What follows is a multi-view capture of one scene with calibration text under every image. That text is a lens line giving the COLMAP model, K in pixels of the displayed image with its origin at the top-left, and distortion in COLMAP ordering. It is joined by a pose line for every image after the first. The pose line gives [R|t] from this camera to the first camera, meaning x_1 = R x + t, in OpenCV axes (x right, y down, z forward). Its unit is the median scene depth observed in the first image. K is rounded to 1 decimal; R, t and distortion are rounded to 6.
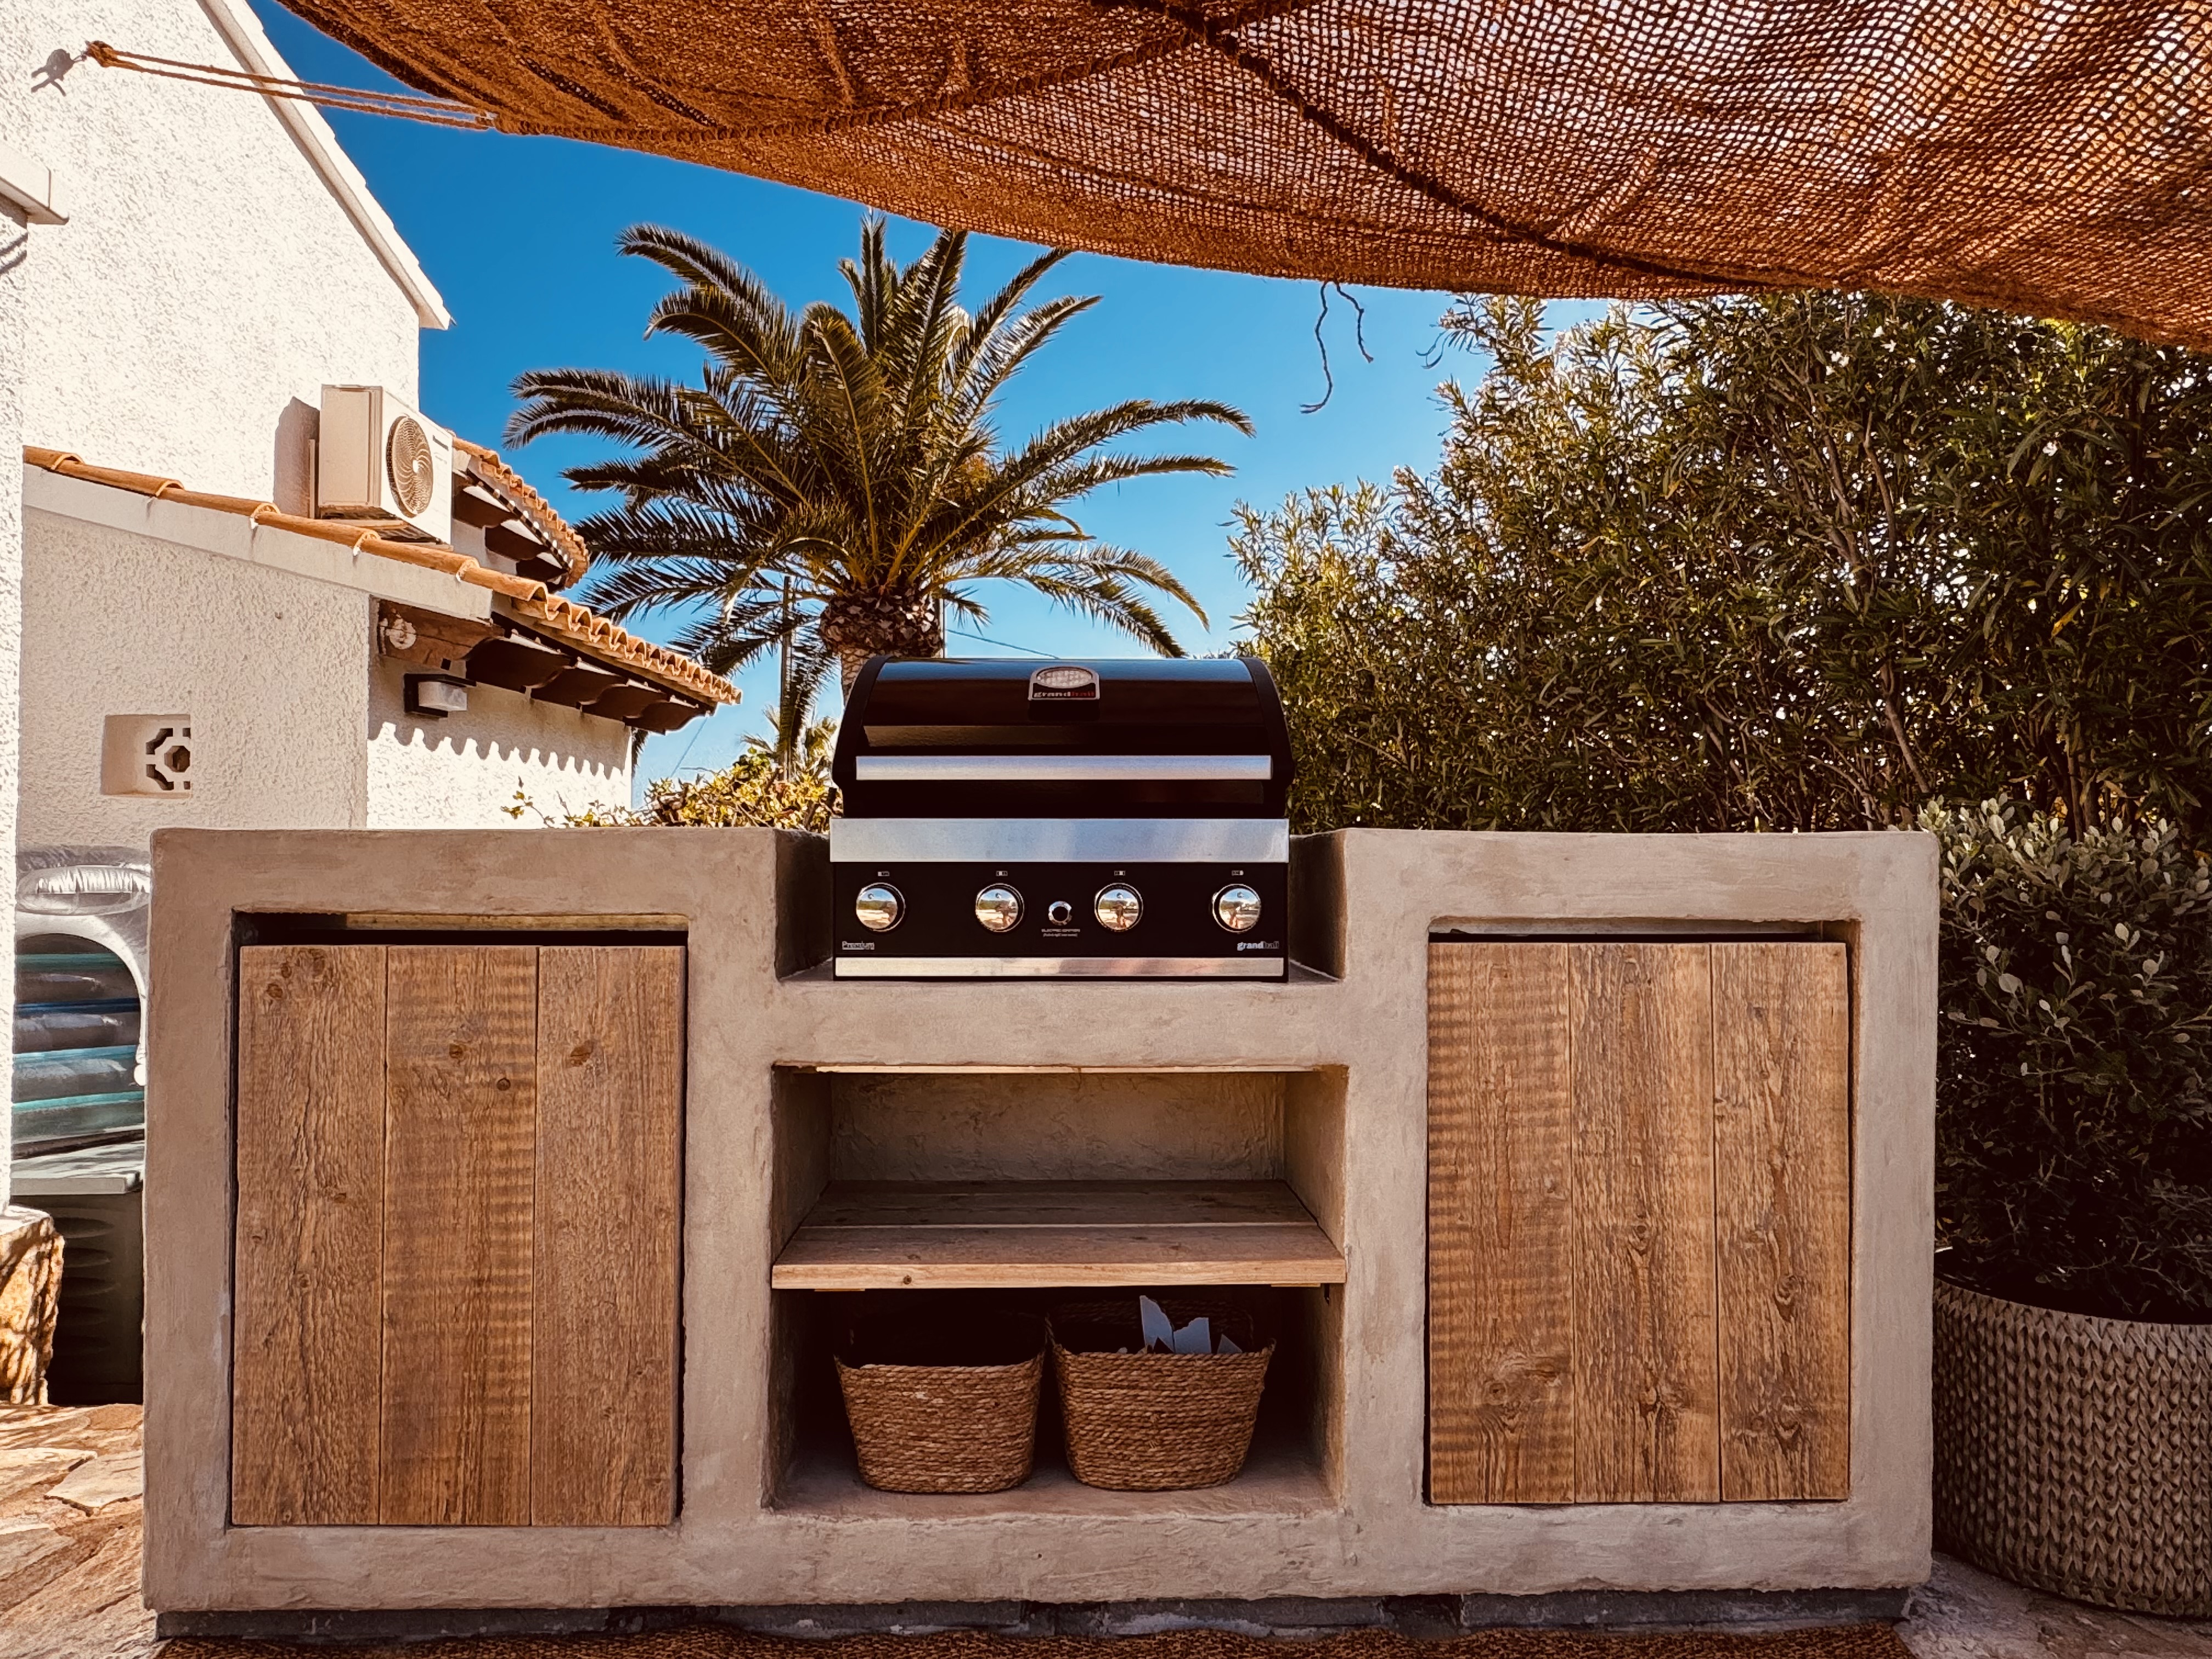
lens RADIAL K [[1314.8, 0, 1105.4], [0, 1314.8, 840.5], [0, 0, 1]] dist [-0.017044, -0.000790]
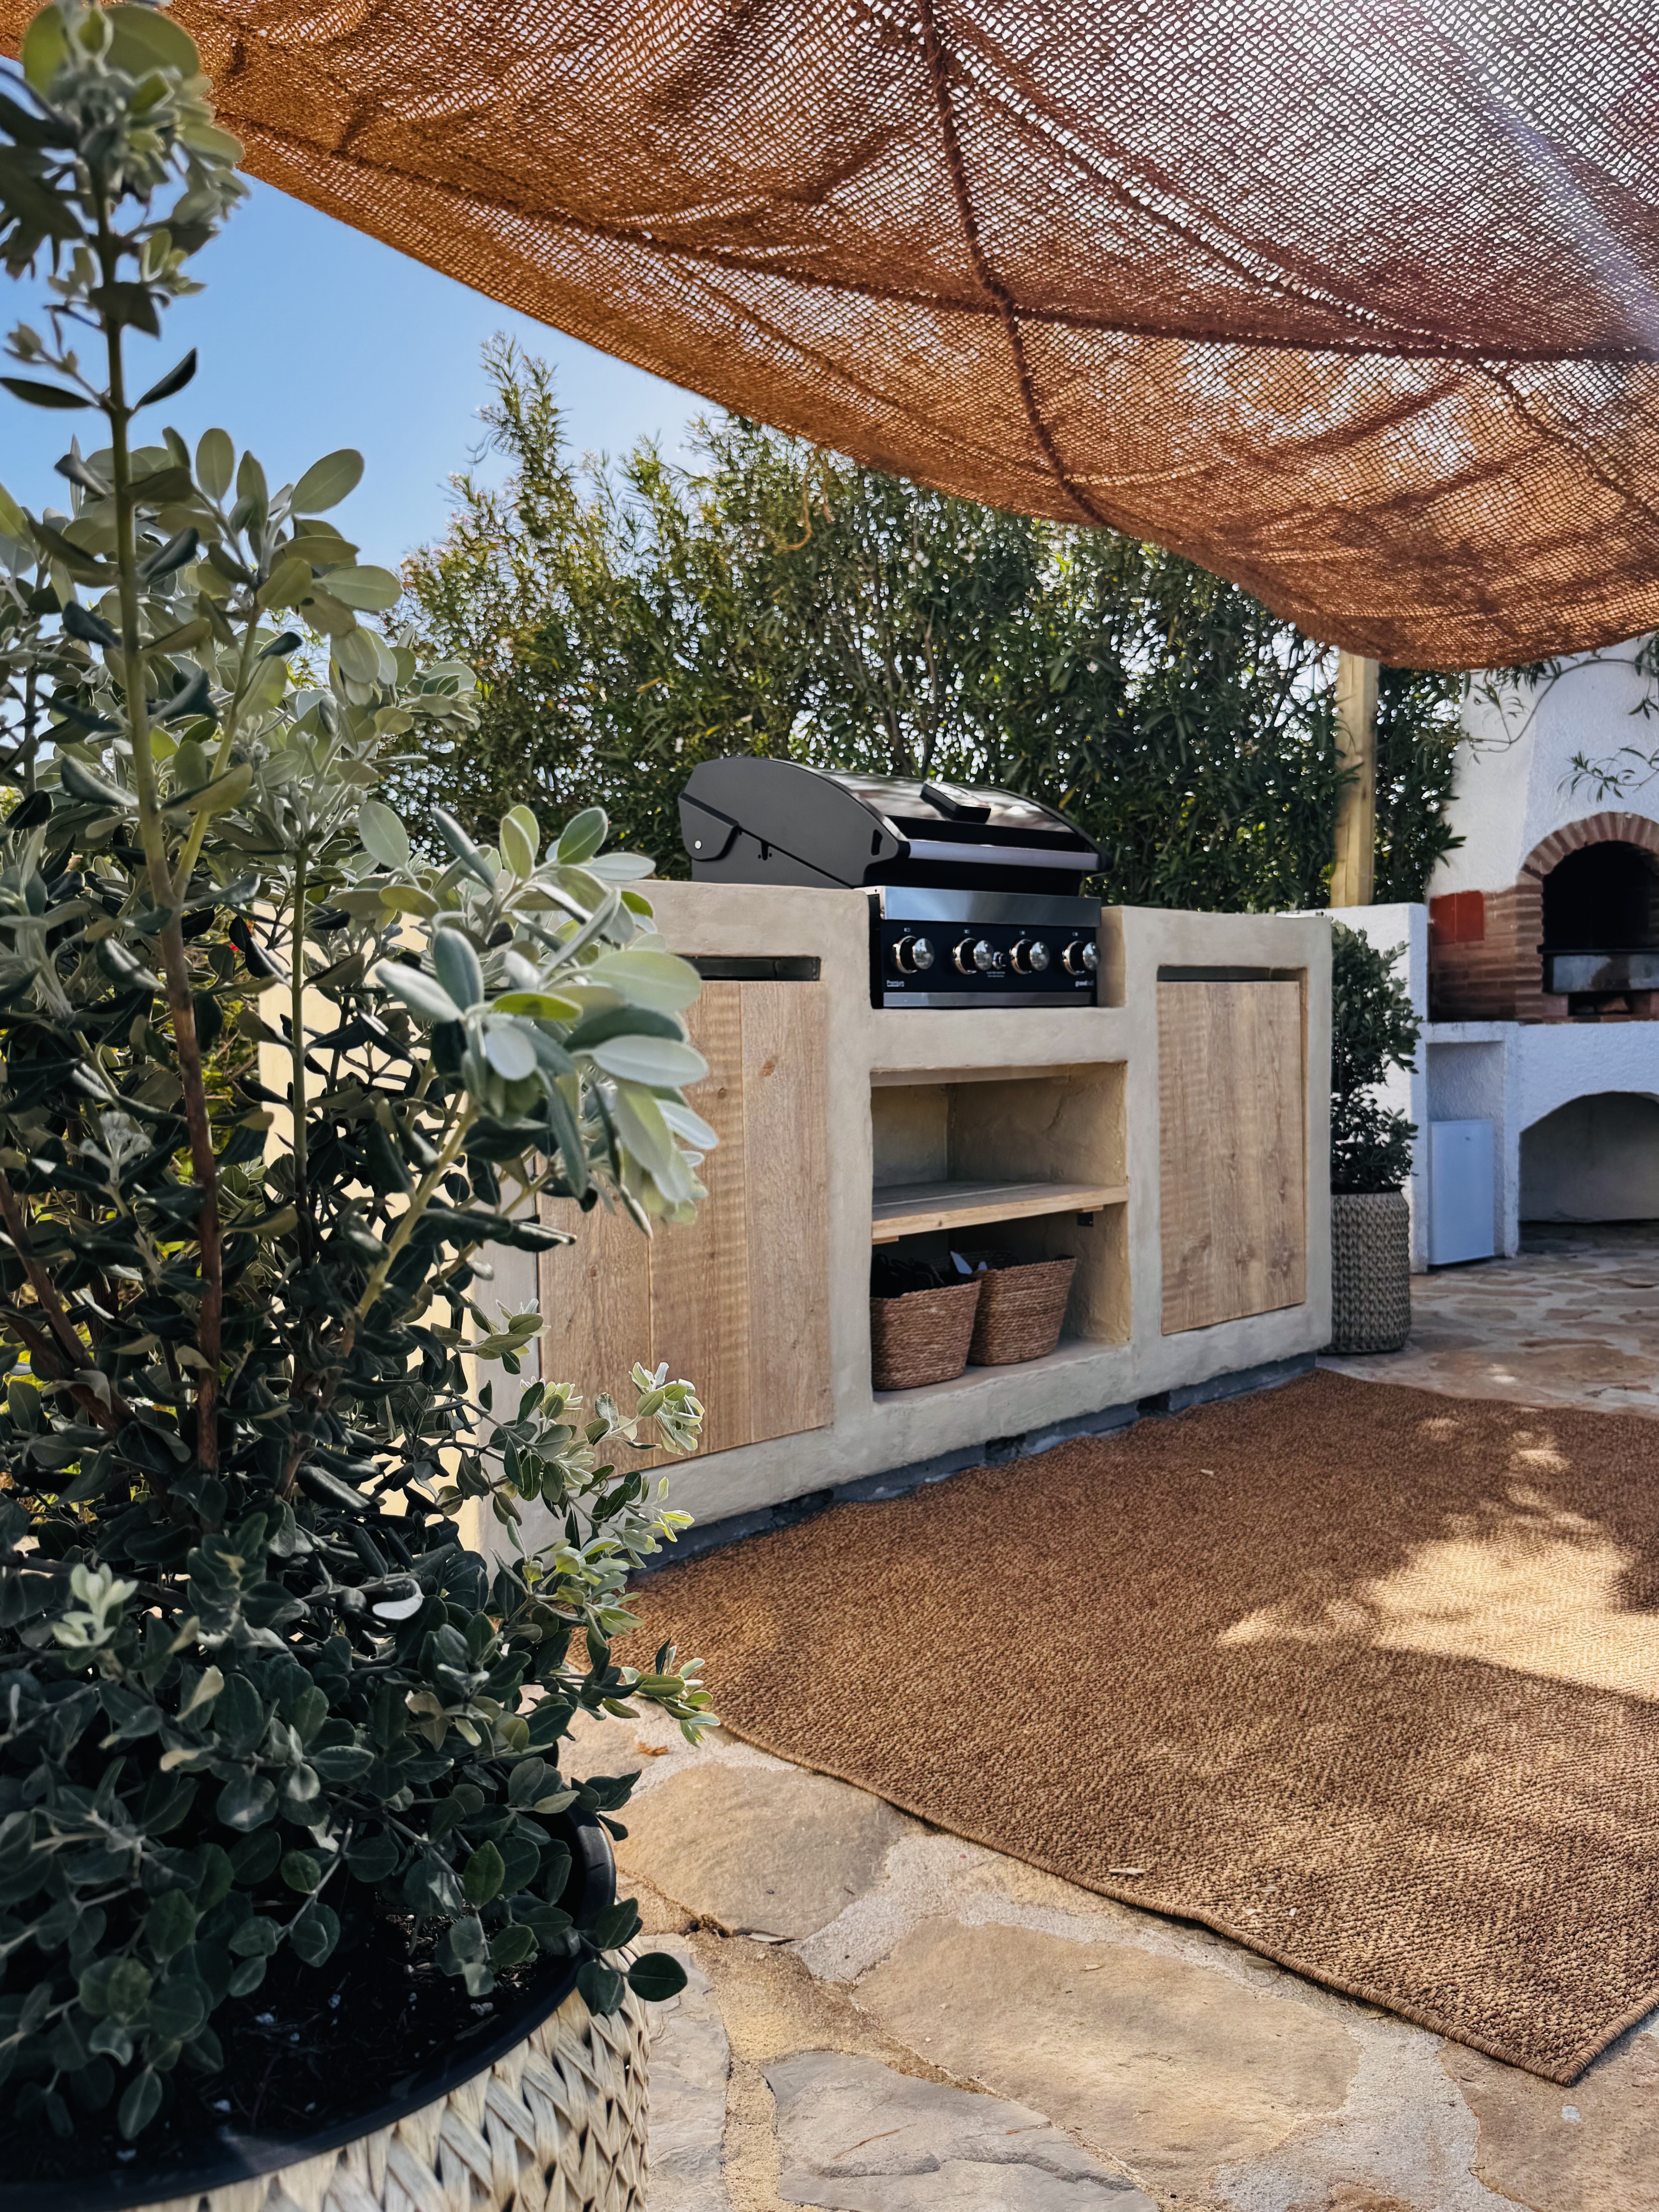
lens RADIAL K [[1712.5, 0, 832.0], [0, 1712.5, 1102.5], [0, 0, 1]] dist [0.039414, -0.056536]
pose [[0.733784, -0.048799, 0.677628, -1.428072], [0.003377, 0.997667, 0.068190, 0.082953], [-0.679375, -0.047748, 0.732236, -0.234718]]
